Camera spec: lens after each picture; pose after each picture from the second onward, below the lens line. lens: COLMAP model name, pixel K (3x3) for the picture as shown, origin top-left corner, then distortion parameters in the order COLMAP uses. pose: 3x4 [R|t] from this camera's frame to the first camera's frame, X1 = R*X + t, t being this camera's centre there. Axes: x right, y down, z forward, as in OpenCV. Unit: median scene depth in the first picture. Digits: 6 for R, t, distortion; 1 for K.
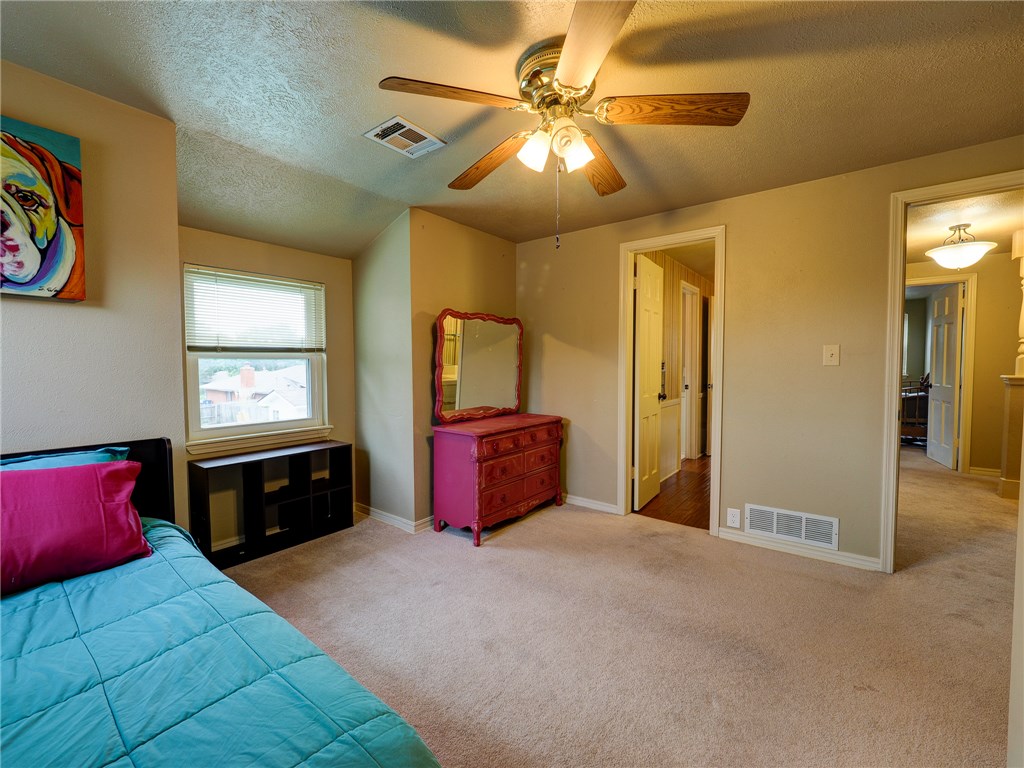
lens RADIAL K [[425.7, 0, 509.6], [0, 425.7, 377.2], [0, 0, 1]] dist [0.002510, -0.001224]
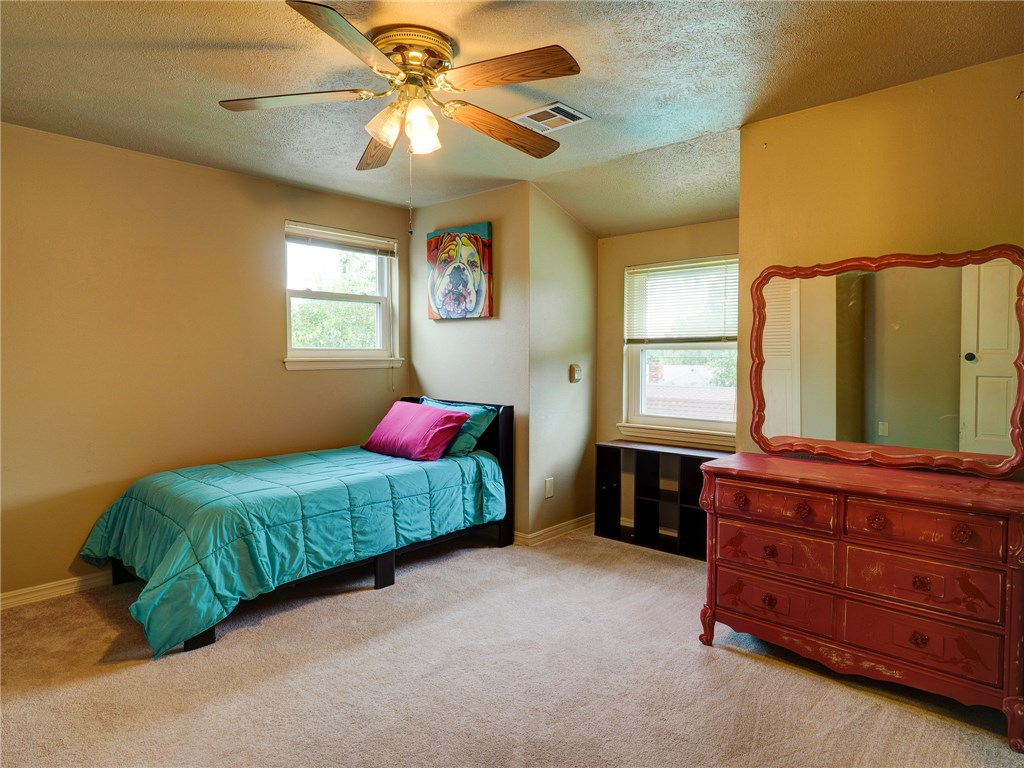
lens RADIAL K [[603.3, 0, 513.1], [0, 603.3, 376.0], [0, 0, 1]] dist [0.018796, -0.005286]
pose [[-0.064523, 0.039070, -0.997151, 0.830458], [-0.032295, 0.998628, 0.041217, -0.030121], [0.997393, 0.034863, -0.063173, 0.760246]]
